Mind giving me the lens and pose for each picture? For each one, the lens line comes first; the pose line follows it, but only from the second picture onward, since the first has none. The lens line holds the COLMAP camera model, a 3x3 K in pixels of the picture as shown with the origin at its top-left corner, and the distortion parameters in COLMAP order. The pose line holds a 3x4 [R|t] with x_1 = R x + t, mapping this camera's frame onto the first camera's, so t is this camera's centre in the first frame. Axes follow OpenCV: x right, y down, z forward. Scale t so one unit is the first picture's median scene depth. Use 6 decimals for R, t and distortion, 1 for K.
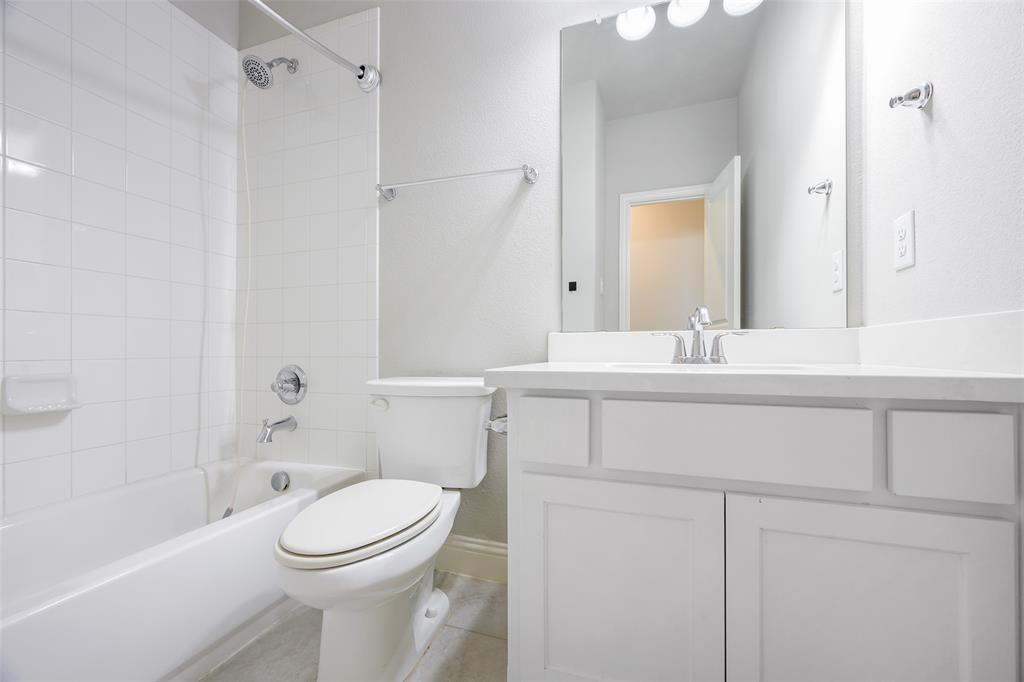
lens RADIAL K [[410.7, 0, 515.4], [0, 410.7, 342.5], [0, 0, 1]] dist [0.015454, -0.000431]
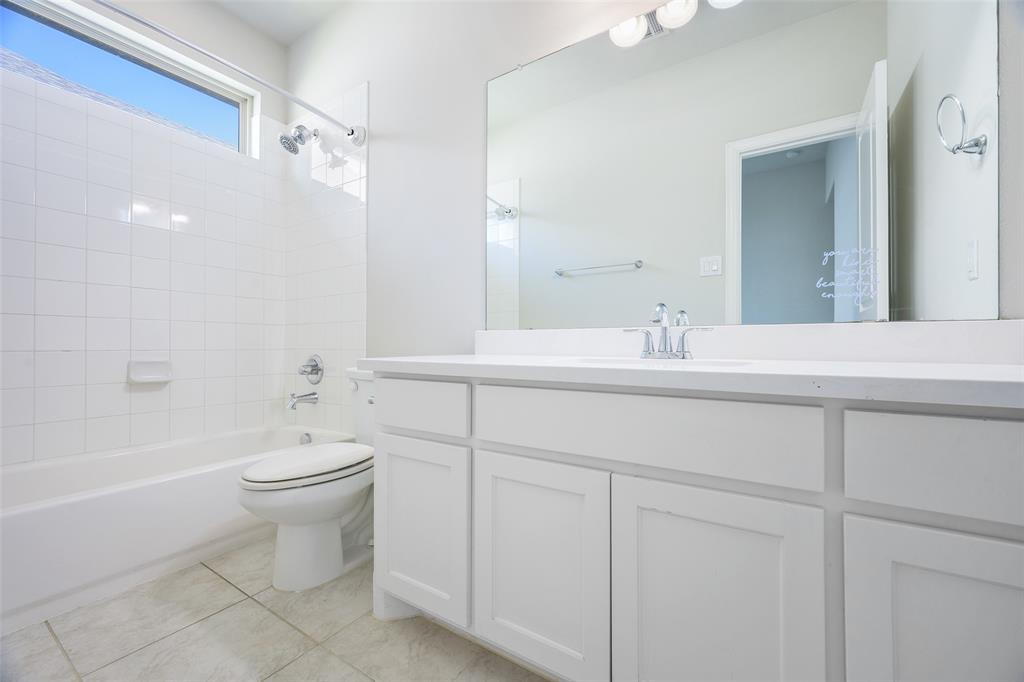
lens RADIAL K [[410.7, 0, 509.3], [0, 410.7, 339.7], [0, 0, 1]] dist [0.015454, -0.000431]
pose [[0.965057, 0.002046, -0.262032, 0.410587], [-0.000451, 0.999981, 0.006146, -0.002983], [0.262040, -0.005813, 0.965040, -0.122431]]
